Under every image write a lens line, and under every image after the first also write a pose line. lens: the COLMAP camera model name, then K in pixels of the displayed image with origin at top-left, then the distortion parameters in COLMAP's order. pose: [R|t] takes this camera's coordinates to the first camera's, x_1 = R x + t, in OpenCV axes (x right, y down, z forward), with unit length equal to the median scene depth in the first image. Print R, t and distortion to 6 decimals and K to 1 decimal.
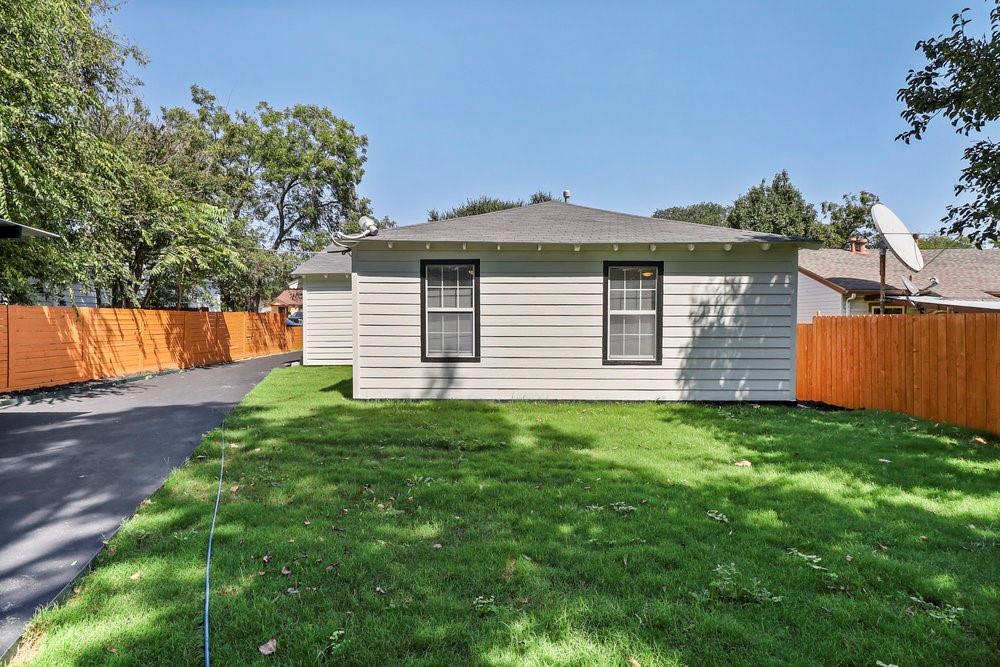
lens RADIAL K [[483.1, 0, 493.2], [0, 483.1, 315.2], [0, 0, 1]] dist [-0.011922, -0.000743]
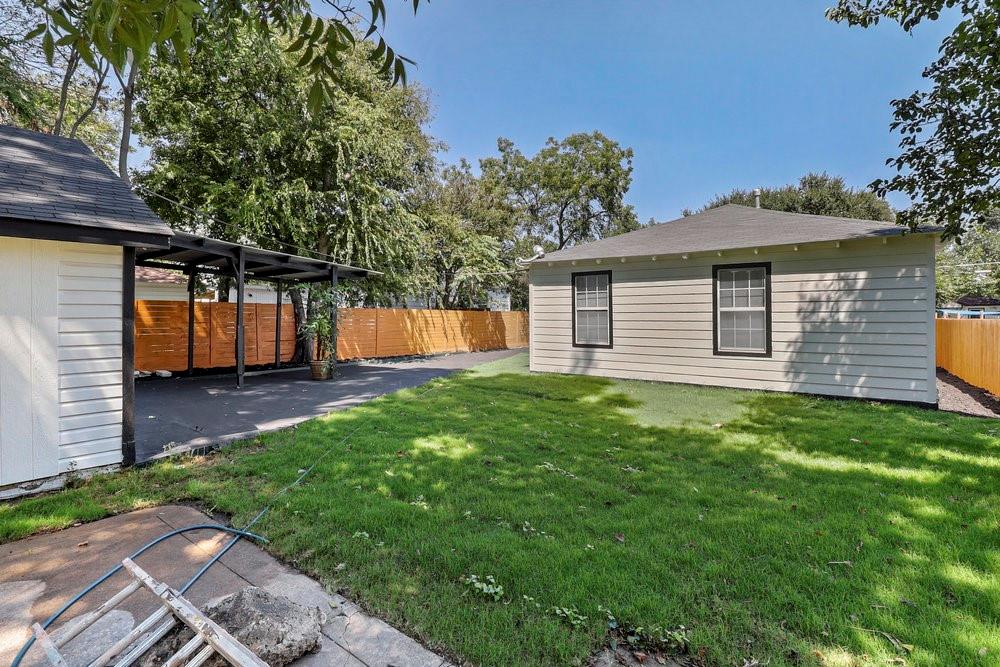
lens RADIAL K [[483.1, 0, 493.2], [0, 483.1, 315.2], [0, 0, 1]] dist [-0.011922, -0.000743]
pose [[0.802569, -0.004686, -0.596540, 0.492525], [0.008734, 0.999954, 0.003896, -0.001273], [0.596495, -0.008337, 0.802574, -0.236992]]
